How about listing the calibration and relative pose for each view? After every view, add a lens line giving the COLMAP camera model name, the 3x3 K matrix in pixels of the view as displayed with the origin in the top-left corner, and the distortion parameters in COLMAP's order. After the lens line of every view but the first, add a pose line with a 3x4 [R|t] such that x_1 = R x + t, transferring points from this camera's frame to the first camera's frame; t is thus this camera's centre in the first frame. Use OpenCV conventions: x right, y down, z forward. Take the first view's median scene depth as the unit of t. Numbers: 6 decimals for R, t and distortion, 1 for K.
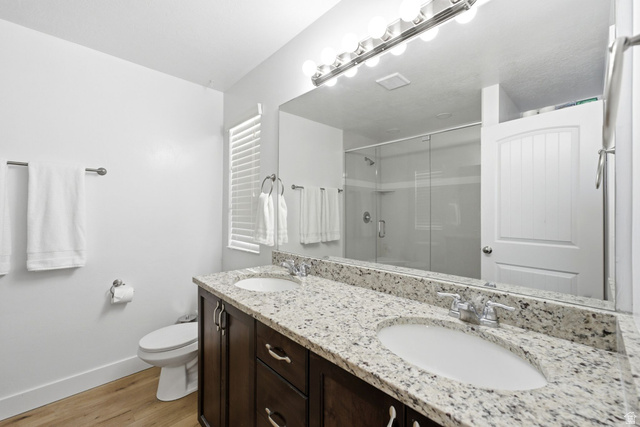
lens RADIAL K [[262.6, 0, 318.0], [0, 262.6, 213.0], [0, 0, 1]] dist [0.002188, 0.000346]
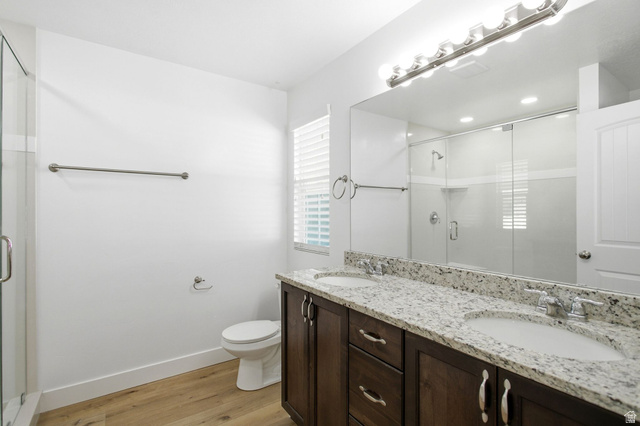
lens RADIAL K [[305.5, 0, 322.0], [0, 305.5, 213.6], [0, 0, 1]] dist [0.002048, -0.000653]
pose [[0.988881, -0.004628, -0.148634, -0.121464], [0.005203, 0.999980, 0.003482, -0.006450], [0.148615, -0.004217, 0.988886, -0.251464]]
